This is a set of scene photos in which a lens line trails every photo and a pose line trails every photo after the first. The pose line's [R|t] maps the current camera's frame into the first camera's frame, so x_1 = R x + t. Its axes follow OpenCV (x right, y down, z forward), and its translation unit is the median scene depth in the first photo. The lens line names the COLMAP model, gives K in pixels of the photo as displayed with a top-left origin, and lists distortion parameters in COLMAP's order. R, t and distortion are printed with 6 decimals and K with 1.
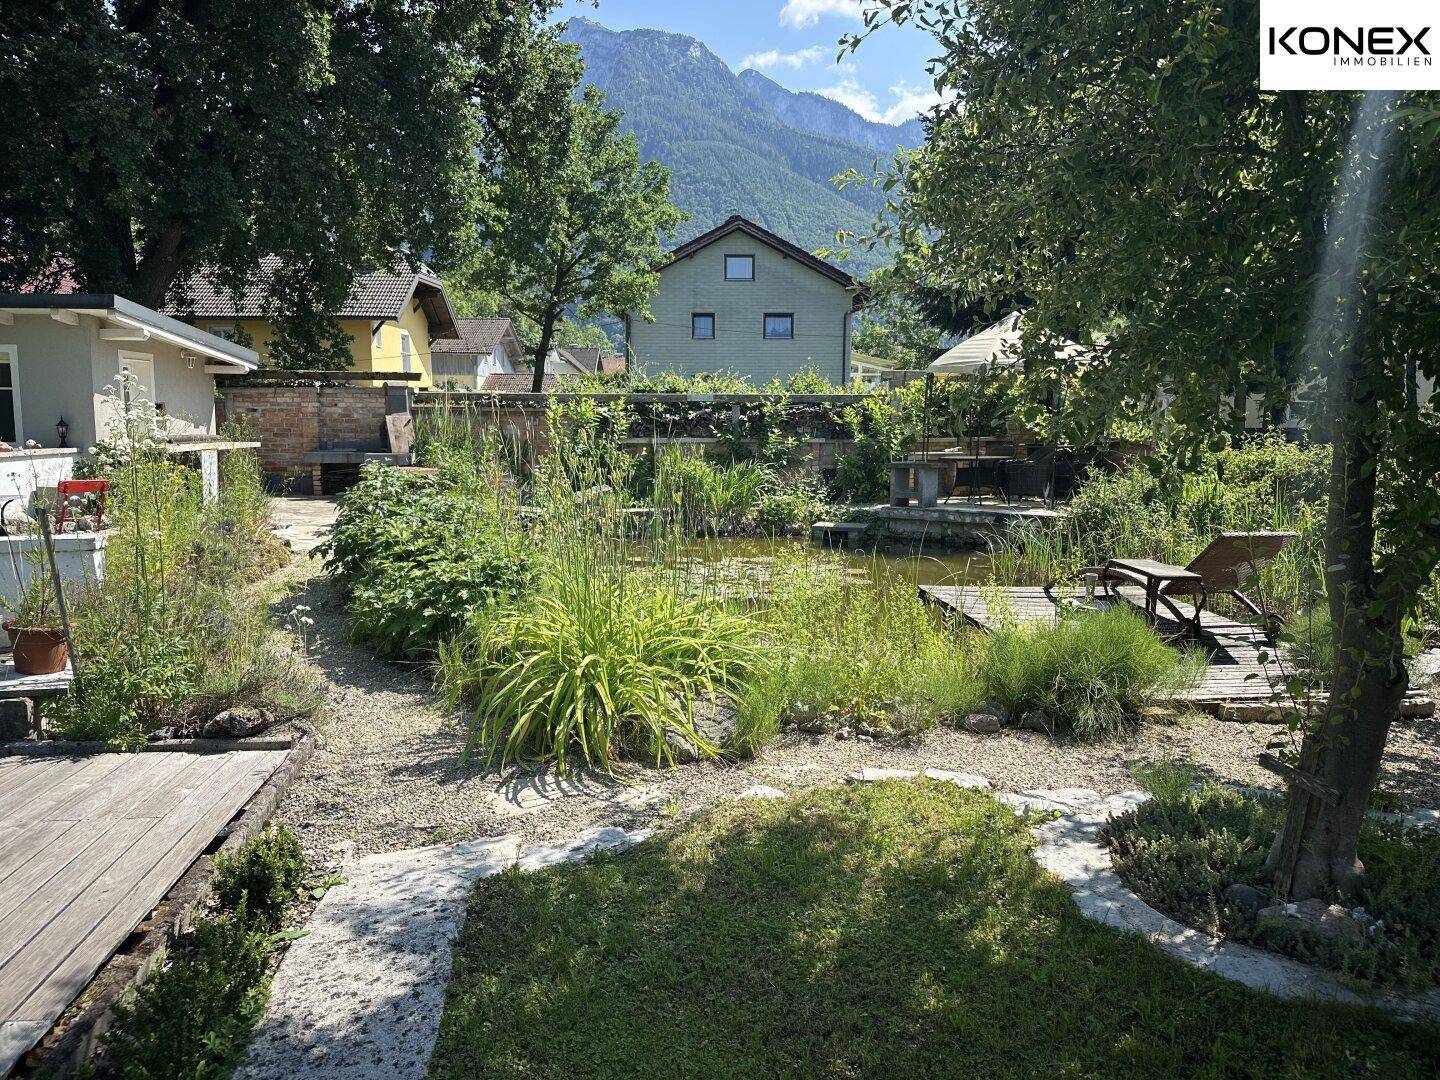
lens RADIAL K [[1008.8, 0, 718.0], [0, 1008.8, 529.5], [0, 0, 1]] dist [0.114721, -0.132565]
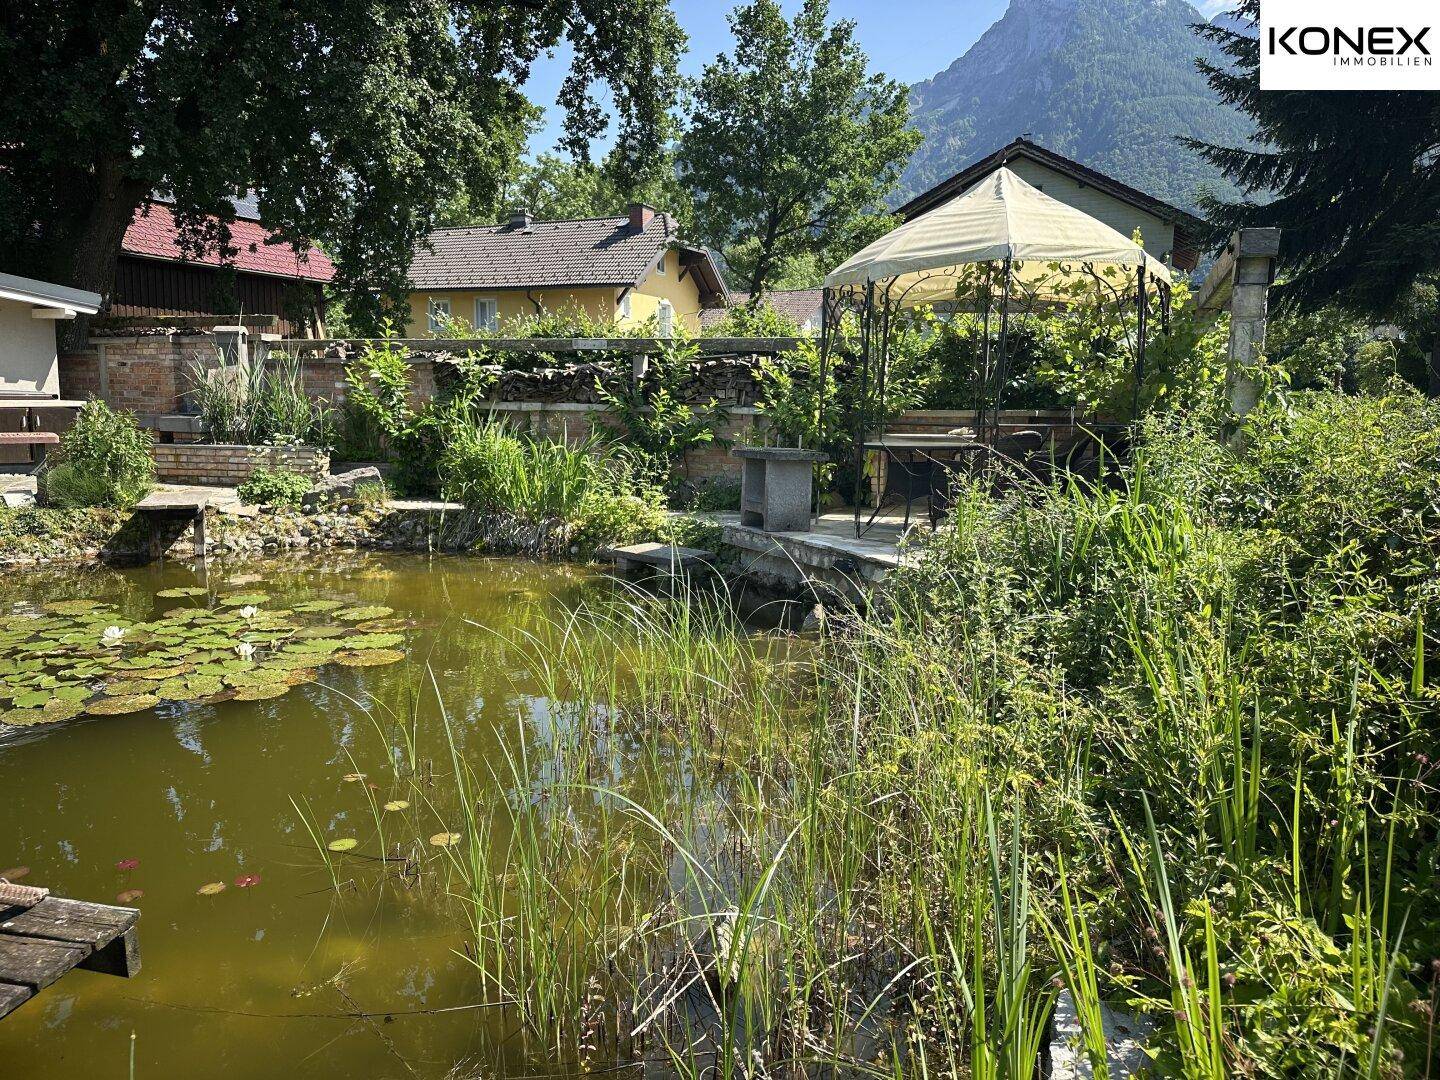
lens RADIAL K [[1026.9, 0, 711.3], [0, 1026.9, 515.0], [0, 0, 1]] dist [0.028576, -0.006290]
pose [[0.918613, 0.056691, -0.391071, 0.337595], [-0.055204, 0.998362, 0.015055, -0.032169], [0.391284, 0.007758, 0.920237, 0.410717]]
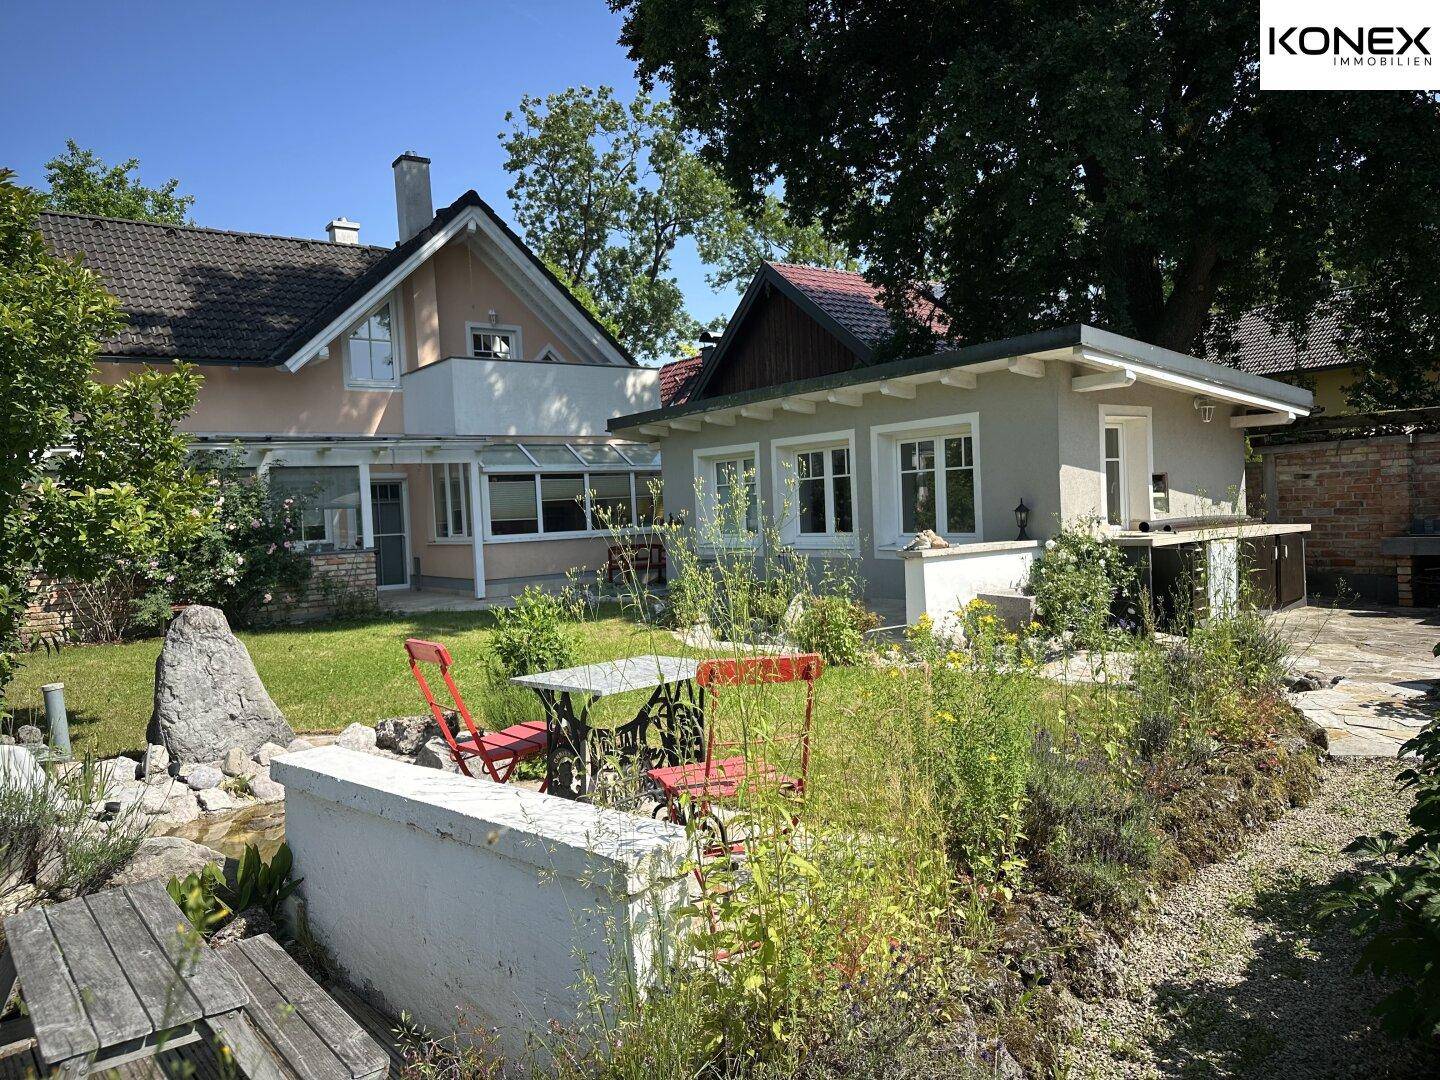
lens RADIAL K [[1015.0, 0, 715.4], [0, 1015.0, 529.7], [0, 0, 1]] dist [0.074133, -0.082039]
pose [[0.562369, -0.008870, -0.826839, -0.108855], [-0.047646, 0.997934, -0.043111, -0.033414], [0.825513, 0.063640, 0.560784, 0.301731]]
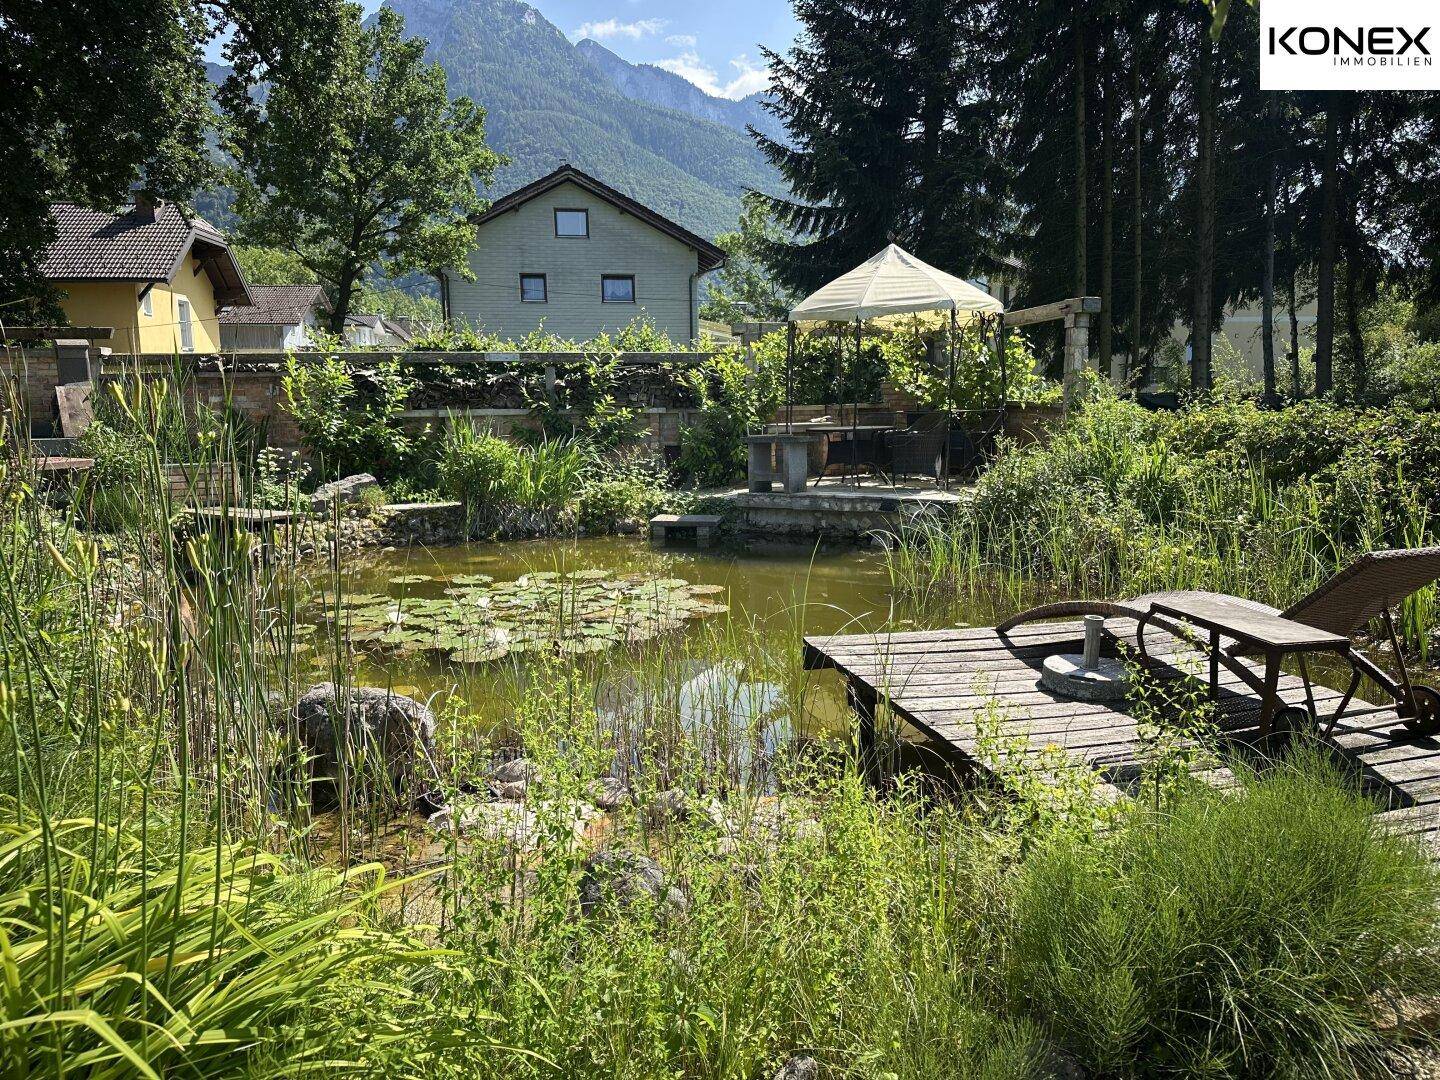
lens RADIAL K [[1004.1, 0, 730.0], [0, 1004.1, 533.1], [0, 0, 1]] dist [0.119952, -0.191409]
pose [[0.987793, -0.036257, 0.151492, 0.033092], [0.032288, 0.999070, 0.028578, -0.012588], [-0.152388, -0.023338, 0.988045, 0.209894]]
